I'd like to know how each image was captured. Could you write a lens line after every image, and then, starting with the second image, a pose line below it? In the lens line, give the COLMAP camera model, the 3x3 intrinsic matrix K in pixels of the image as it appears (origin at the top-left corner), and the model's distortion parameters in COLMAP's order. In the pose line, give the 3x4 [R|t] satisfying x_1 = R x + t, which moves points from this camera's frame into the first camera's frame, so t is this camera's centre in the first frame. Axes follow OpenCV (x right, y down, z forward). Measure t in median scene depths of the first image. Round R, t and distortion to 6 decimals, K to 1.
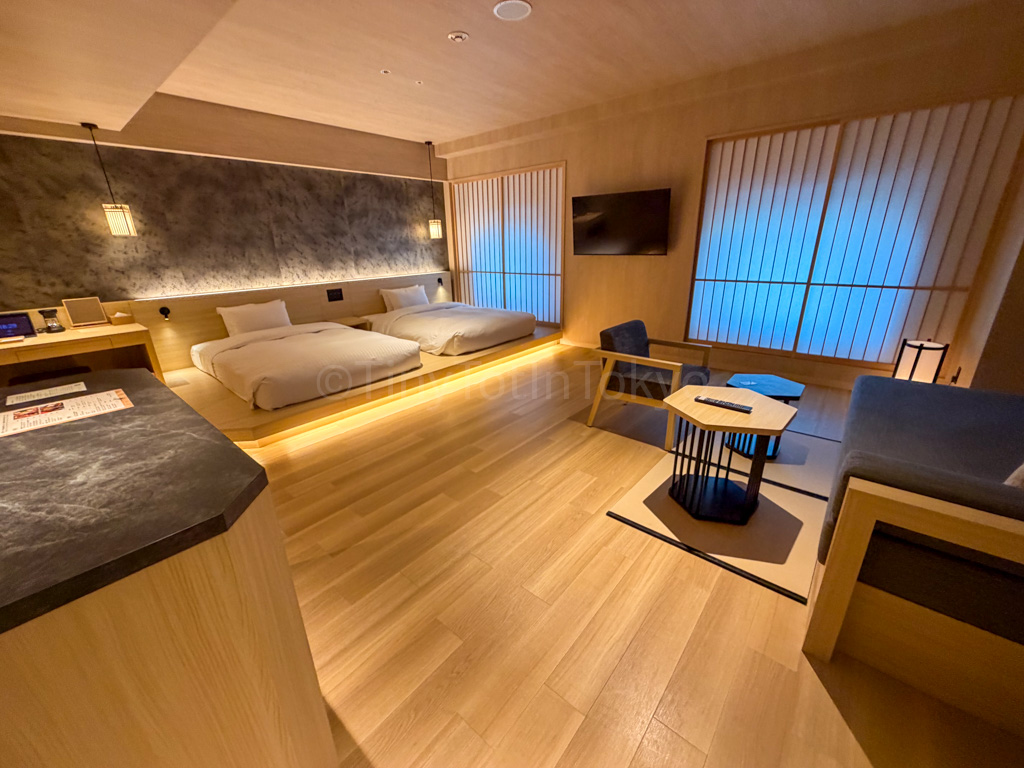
lens RADIAL K [[408.1, 0, 514.3], [0, 408.1, 386.8], [0, 0, 1]] dist [-0.000017, -0.001303]
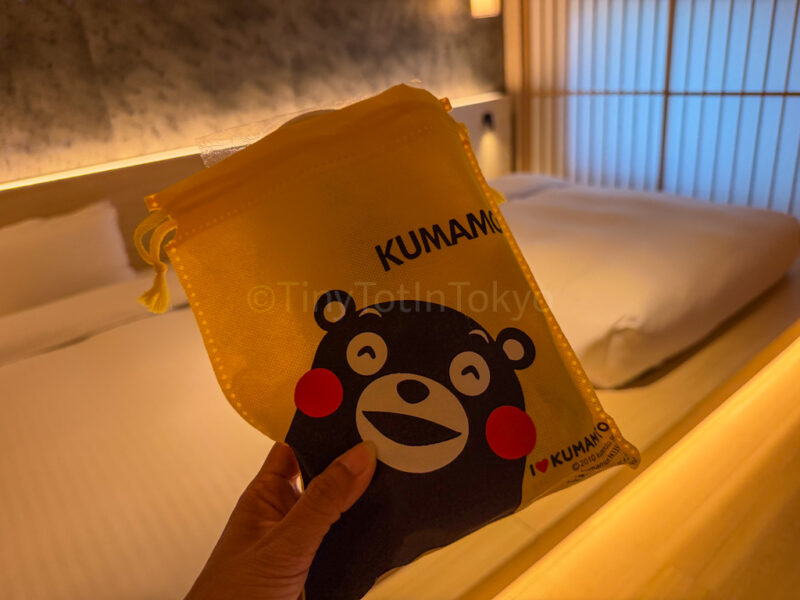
lens RADIAL K [[584.4, 0, 405.4], [0, 584.4, 299.2], [0, 0, 1]] dist [-0.063105, 0.028300]
pose [[0.977944, 0.014827, -0.208343, -0.191127], [0.000398, 0.997343, 0.072845, -0.163406], [0.208869, -0.071321, 0.975339, 0.534560]]
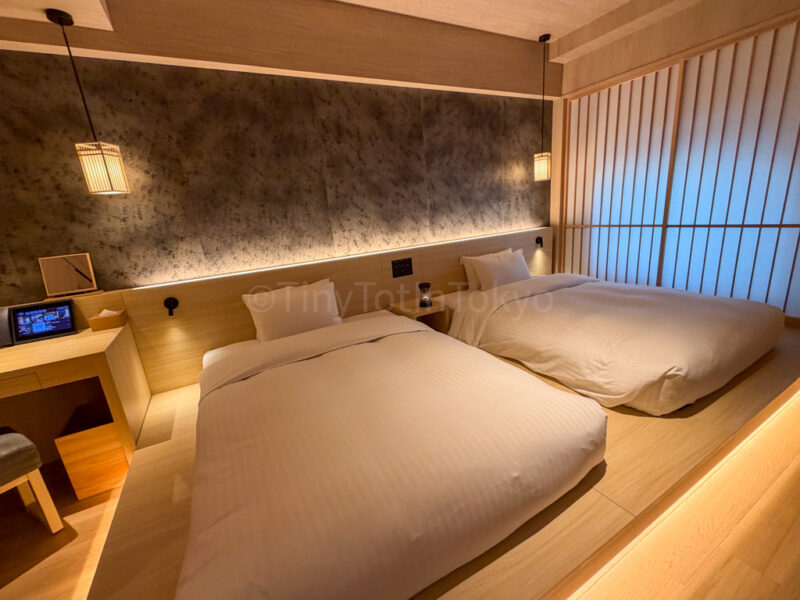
lens RADIAL K [[344.6, 0, 402.2], [0, 344.6, 299.4], [0, 0, 1]] dist [0.000193, 0.000846]
pose [[0.933707, 0.033113, -0.356503, -0.259250], [-0.057670, 0.996622, -0.058474, -0.155174], [0.353362, 0.075157, 0.932463, 0.520039]]
